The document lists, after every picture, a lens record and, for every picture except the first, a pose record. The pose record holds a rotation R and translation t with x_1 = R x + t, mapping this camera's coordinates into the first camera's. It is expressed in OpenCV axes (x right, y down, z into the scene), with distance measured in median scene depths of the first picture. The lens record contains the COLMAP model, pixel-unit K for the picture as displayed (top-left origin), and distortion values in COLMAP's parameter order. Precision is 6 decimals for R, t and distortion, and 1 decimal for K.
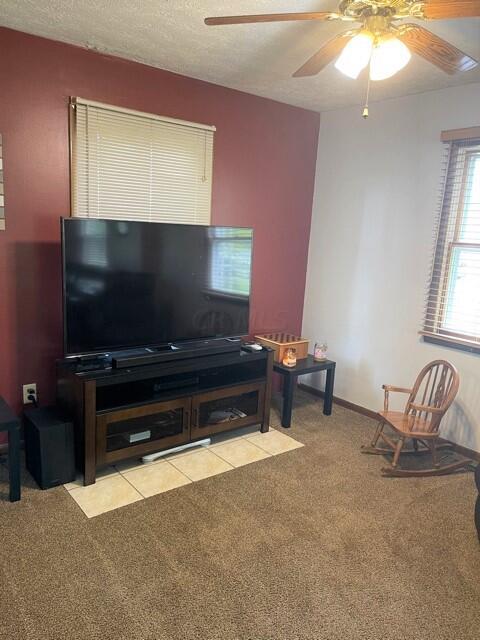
lens RADIAL K [[483.8, 0, 239.3], [0, 483.8, 319.8], [0, 0, 1]] dist [0.067813, -0.081453]
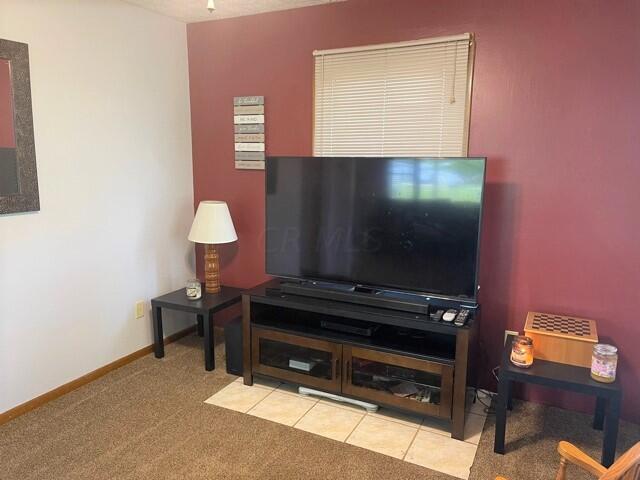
lens RADIAL K [[483.8, 0, 317.1], [0, 483.8, 237.4], [0, 0, 1]] dist [0.067813, -0.081453]
pose [[0.412939, 0.098711, -0.905394, 0.687784], [-0.149553, 0.987964, 0.039504, -0.070316], [0.898396, 0.119092, 0.422731, 0.548398]]
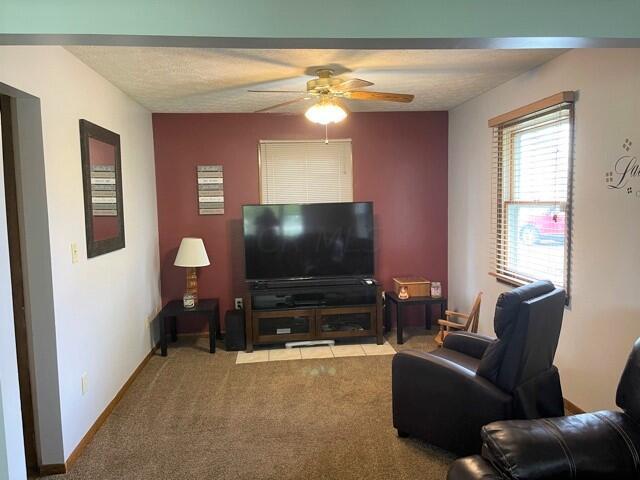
lens RADIAL K [[483.8, 0, 322.5], [0, 483.8, 241.9], [0, 0, 1]] dist [0.067813, -0.081453]
pose [[0.842477, -0.030349, -0.537877, 0.783348], [-0.027087, 0.994763, -0.098555, 0.092279], [0.538051, 0.097600, 0.837243, -0.336543]]
